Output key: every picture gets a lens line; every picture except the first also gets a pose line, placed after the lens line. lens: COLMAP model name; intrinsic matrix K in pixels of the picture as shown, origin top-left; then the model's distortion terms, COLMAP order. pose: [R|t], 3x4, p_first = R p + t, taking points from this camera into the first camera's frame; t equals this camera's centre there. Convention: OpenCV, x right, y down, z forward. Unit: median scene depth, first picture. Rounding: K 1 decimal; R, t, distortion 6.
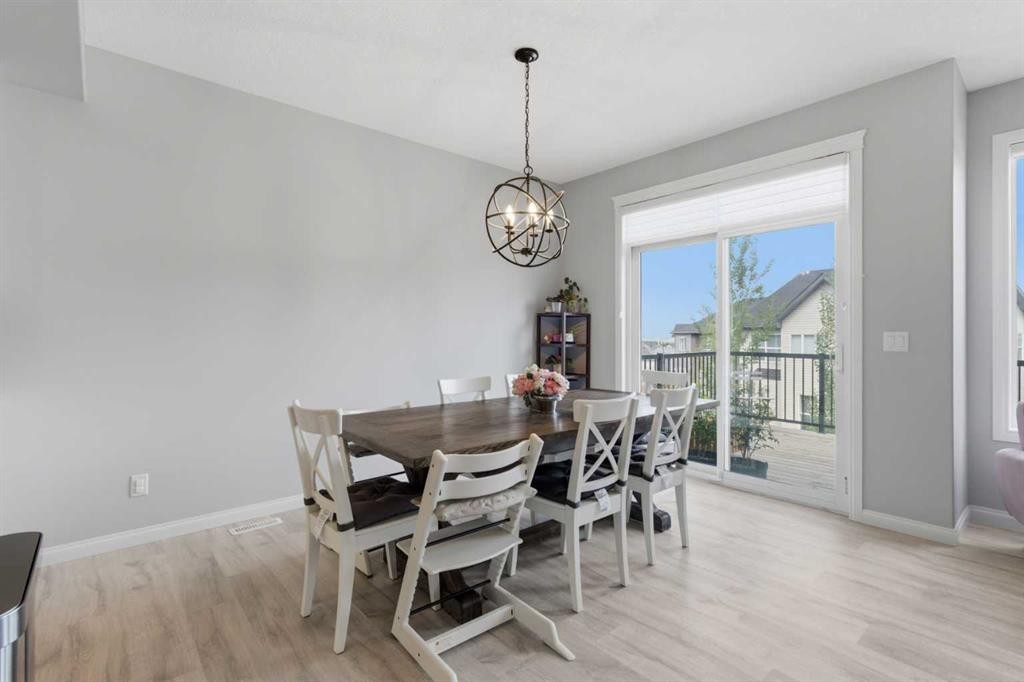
lens RADIAL K [[483.8, 0, 515.0], [0, 483.8, 336.5], [0, 0, 1]] dist [-0.001816, -0.000248]
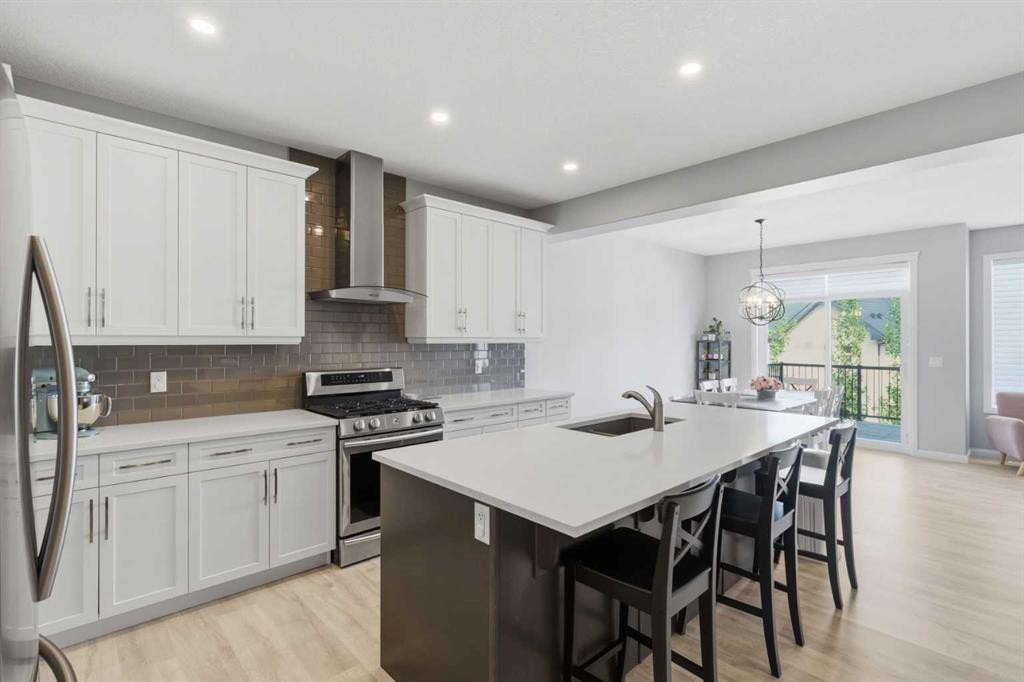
lens RADIAL K [[476.0, 0, 509.9], [0, 476.0, 339.2], [0, 0, 1]] dist [-0.001195, 0.000377]
pose [[0.999400, 0.002316, 0.034557, -1.091953], [-0.002041, 0.999966, -0.008001, -0.069040], [-0.034574, 0.007926, 0.999371, -0.941801]]
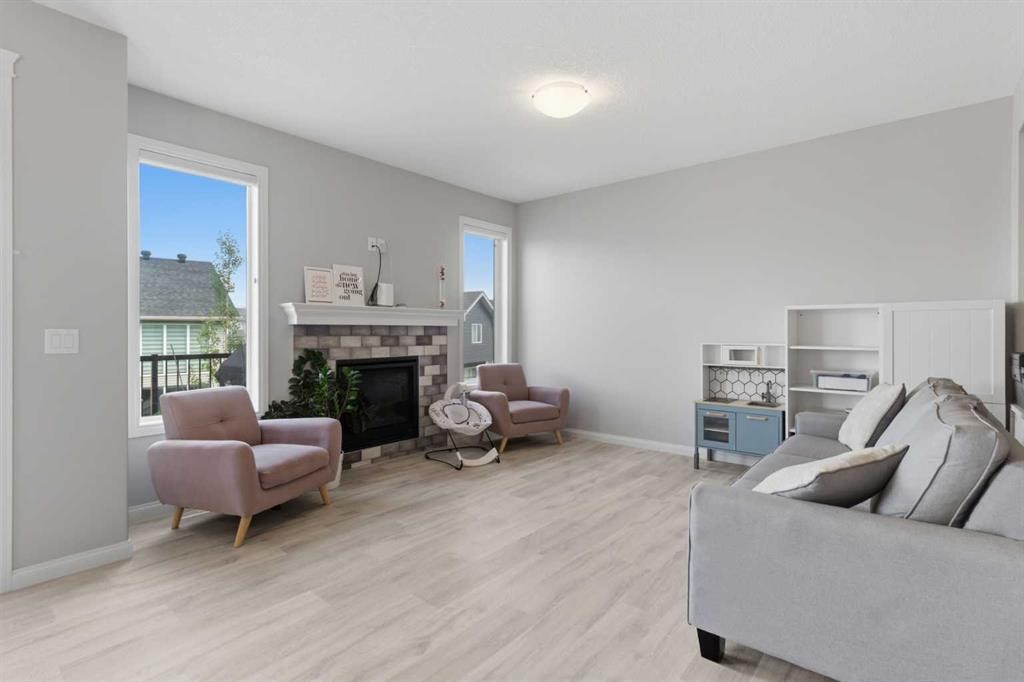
lens RADIAL K [[487.1, 0, 514.5], [0, 487.1, 333.8], [0, 0, 1]] dist [0.016187, 0.000239]
pose [[-0.152246, -0.002205, 0.988340, -0.158043], [0.001333, 0.999996, 0.002437, -0.003495], [-0.988342, 0.001689, -0.152243, 0.412248]]
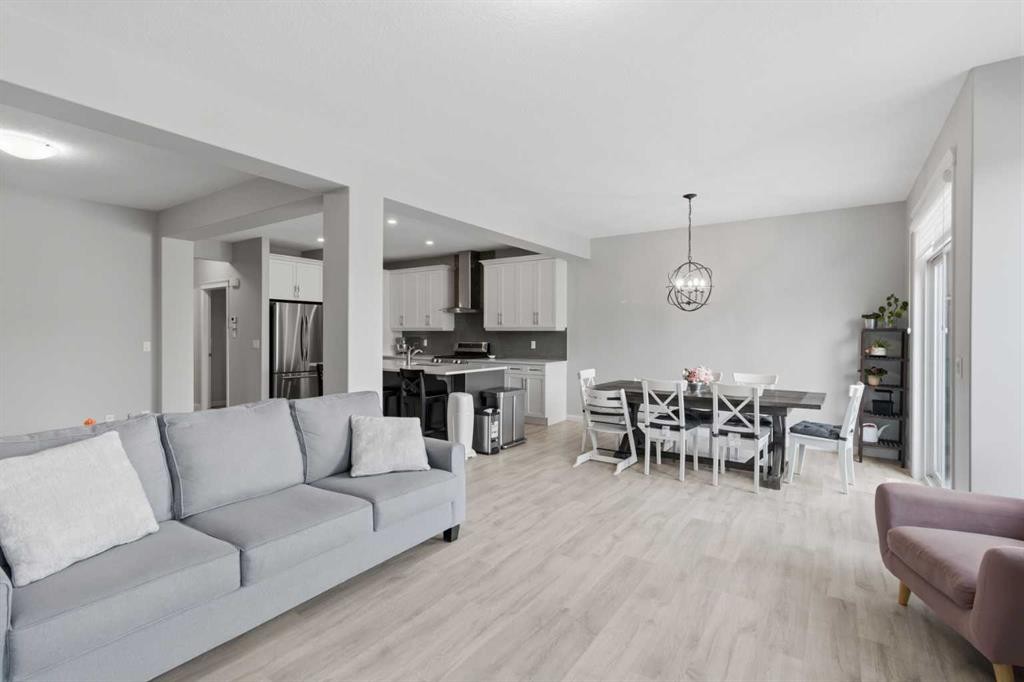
lens RADIAL K [[483.8, 0, 515.0], [0, 483.8, 336.5], [0, 0, 1]] dist [-0.001816, -0.000248]
pose [[0.253071, 0.010804, -0.967387, 1.641759], [-0.007552, 0.999929, 0.009192, -0.060367], [0.967418, 0.004979, 0.253135, -0.109535]]
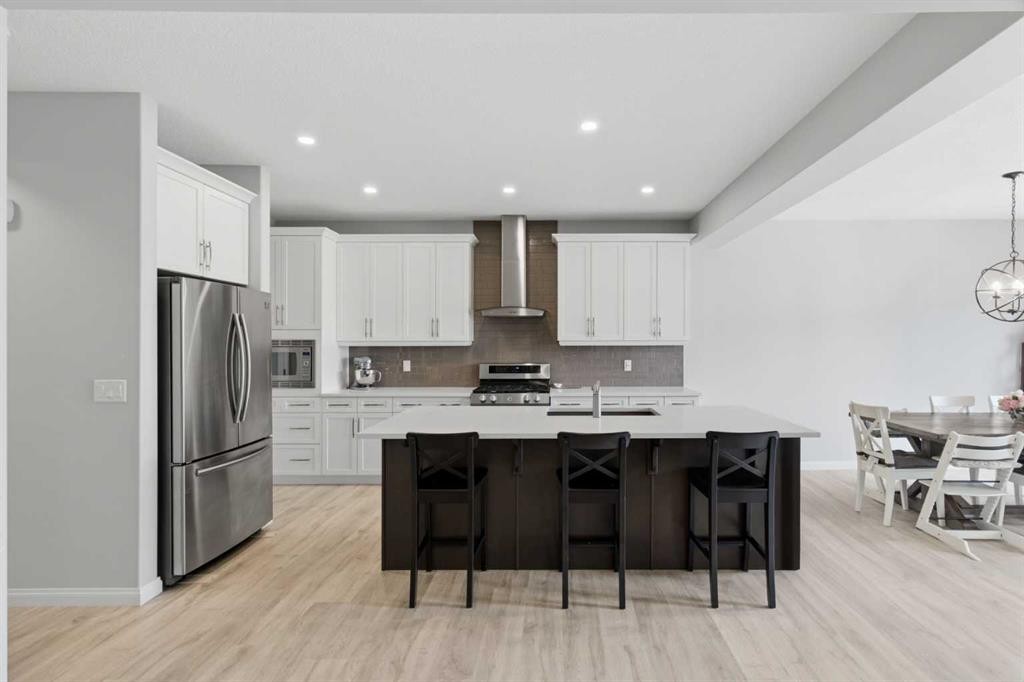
lens RADIAL K [[497.9, 0, 551.6], [0, 497.9, 342.7], [0, 0, 1]] dist [0.004473, 0.000305]
pose [[0.757498, 0.003362, -0.652829, -0.043051], [-0.002038, 0.999994, 0.002785, -0.083078], [0.652835, -0.000779, 0.757500, -1.020910]]
